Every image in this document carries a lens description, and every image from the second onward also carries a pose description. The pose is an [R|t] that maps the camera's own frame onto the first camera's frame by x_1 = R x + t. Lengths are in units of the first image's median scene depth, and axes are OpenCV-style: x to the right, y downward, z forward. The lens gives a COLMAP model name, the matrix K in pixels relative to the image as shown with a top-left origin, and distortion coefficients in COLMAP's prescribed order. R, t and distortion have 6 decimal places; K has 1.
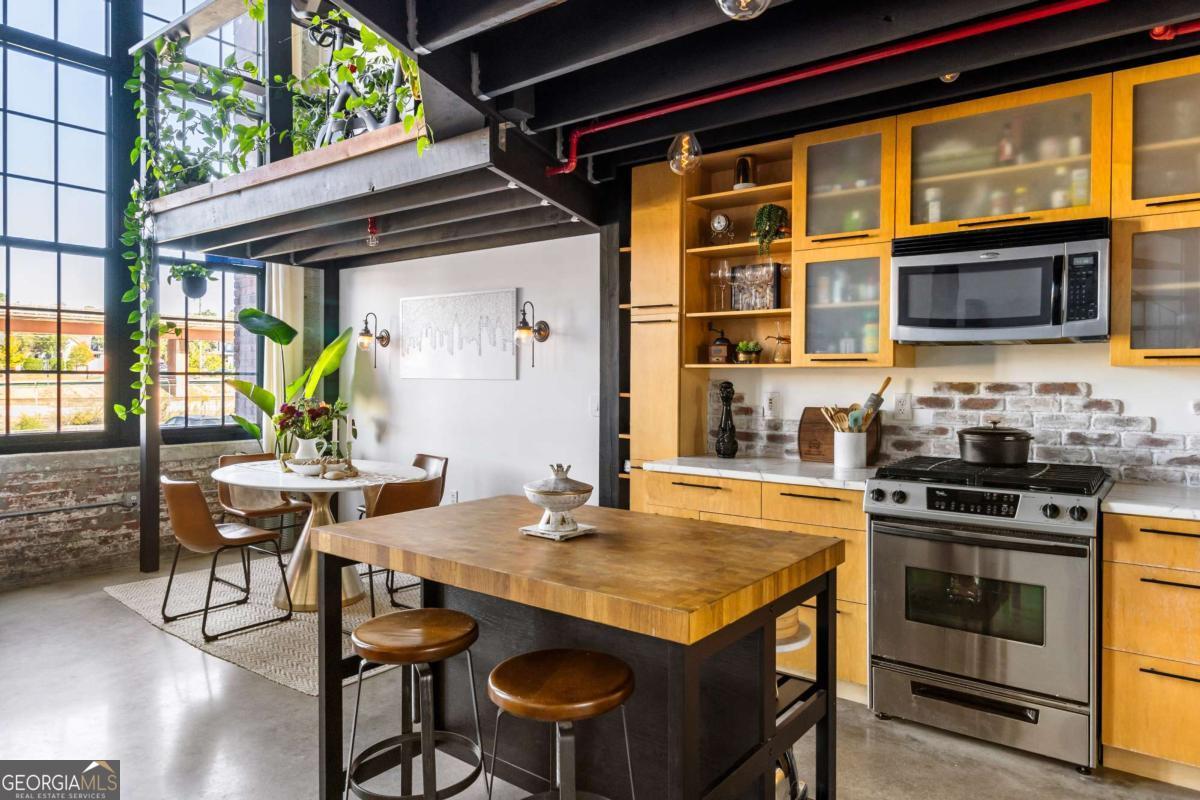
lens RADIAL K [[759.0, 0, 600.7], [0, 759.0, 384.0], [0, 0, 1]] dist [0.009784, -0.001339]
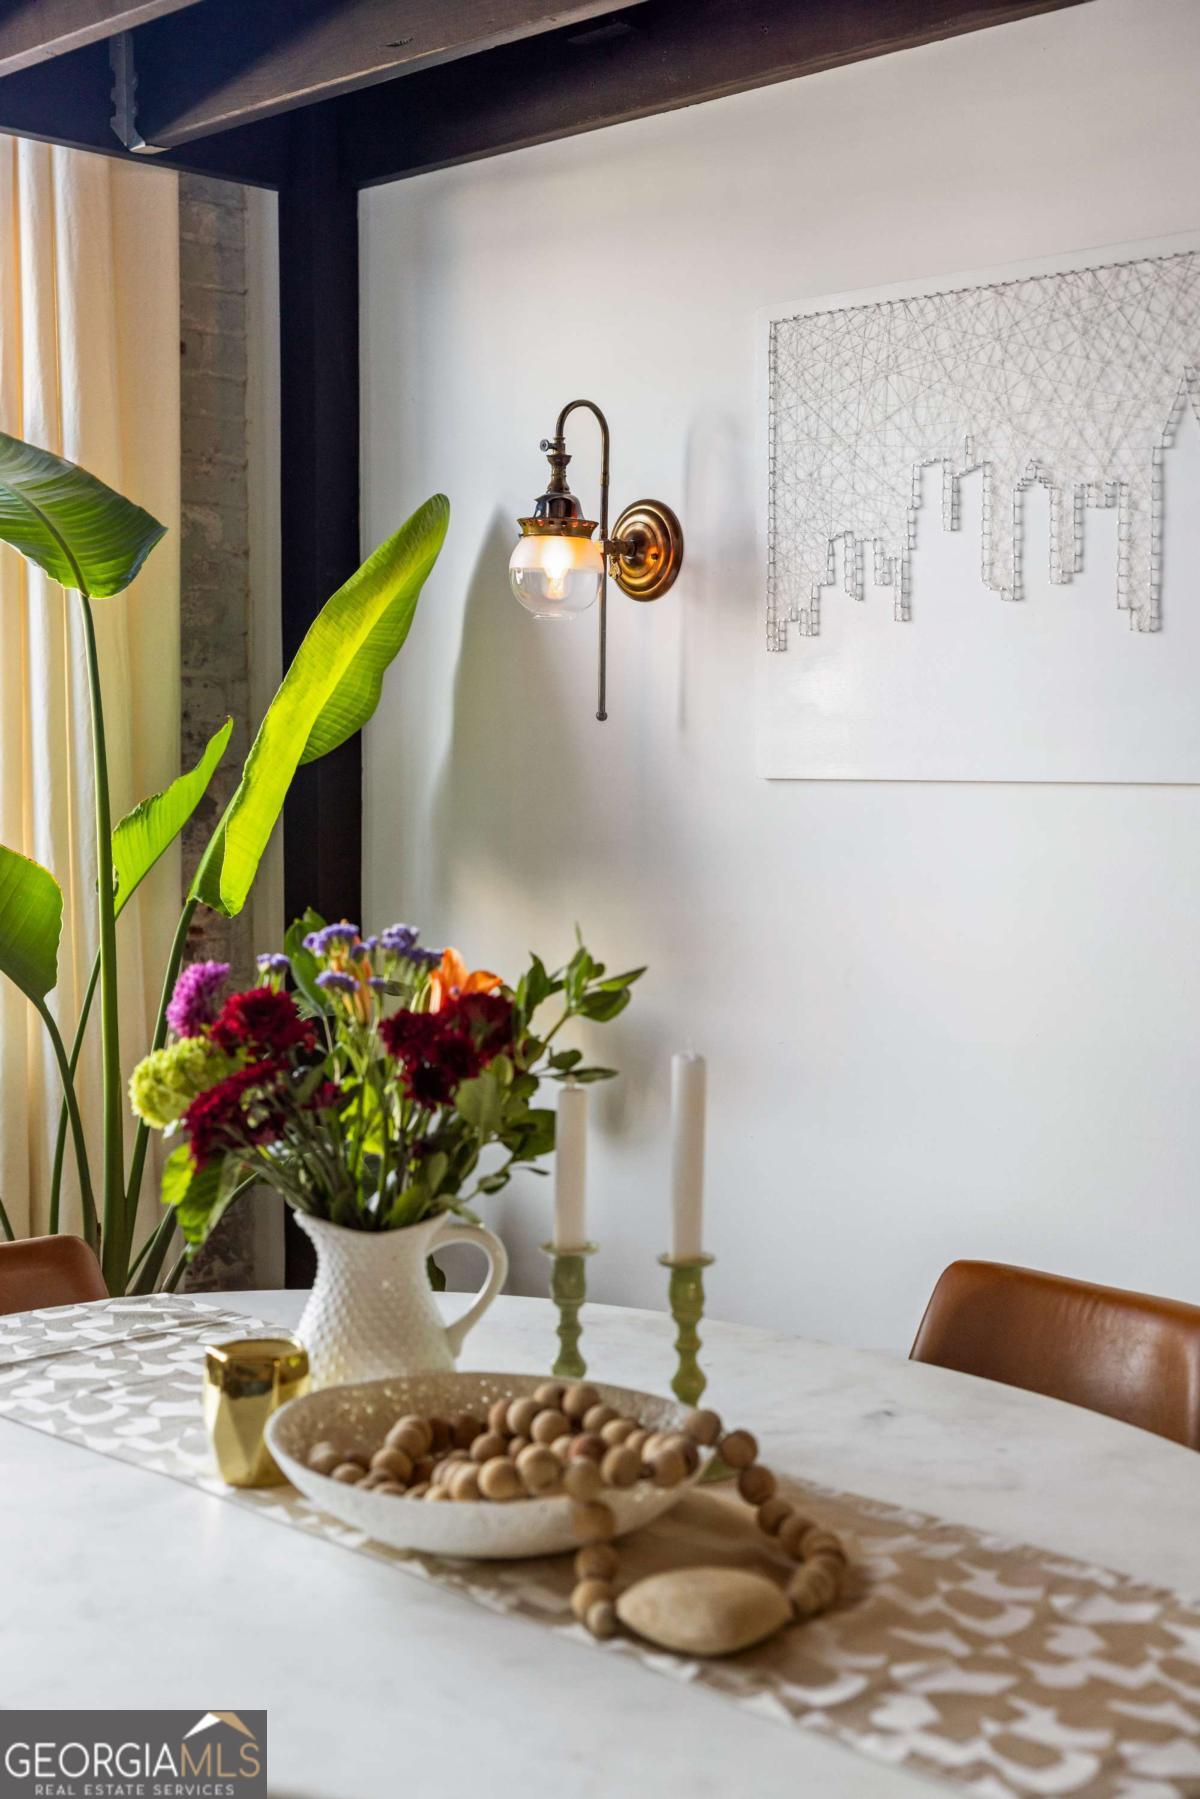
lens RADIAL K [[2383.6, 0, 609.4], [0, 2383.6, 907.1], [0, 0, 1]] dist [0.008431, 0.000000]
pose [[0.993213, 0.002242, -0.116287, -0.262741], [0.003757, 0.998674, 0.051341, -0.007275], [0.116248, -0.051430, 0.991888, 0.516280]]
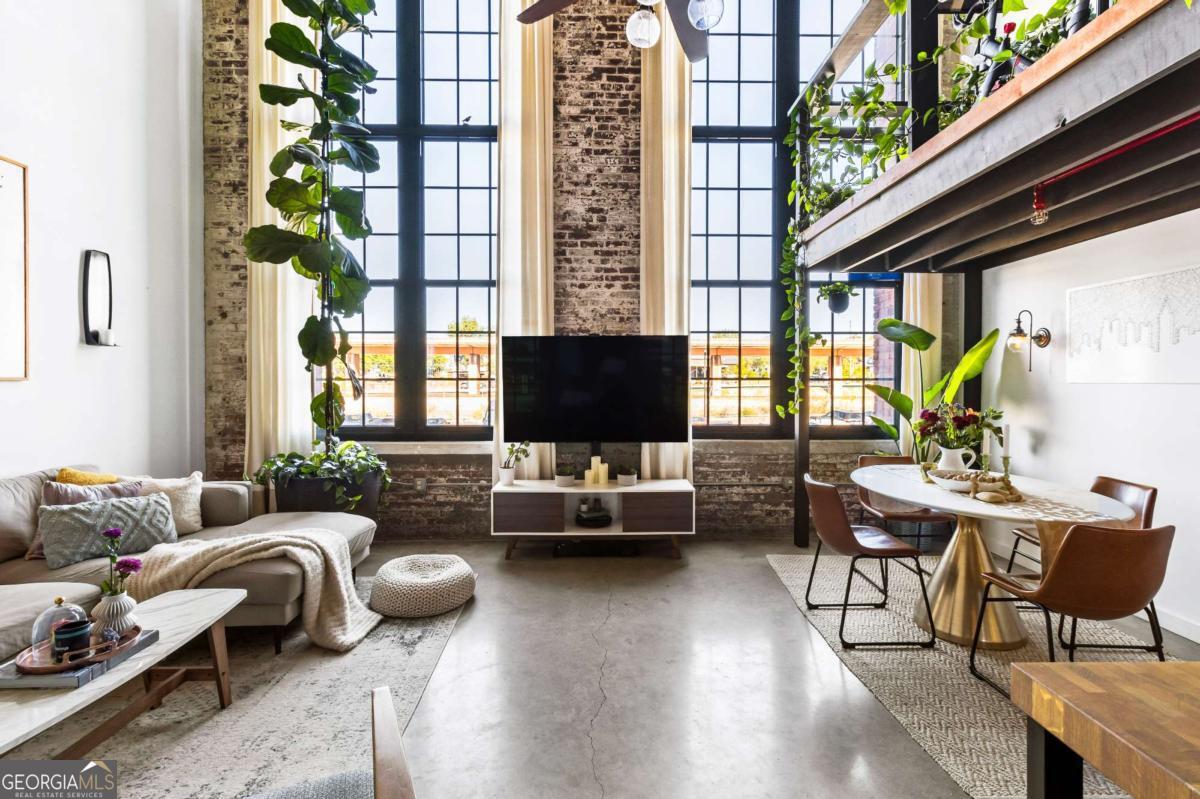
lens RADIAL K [[553.3, 0, 603.1], [0, 553.3, 386.6], [0, 0, 1]] dist [0.001834, -0.000566]
pose [[0.617639, 0.002131, -0.786458, -0.106547], [-0.003572, 0.999994, -0.000096, -0.001339], [0.786453, 0.002868, 0.617643, 0.225699]]
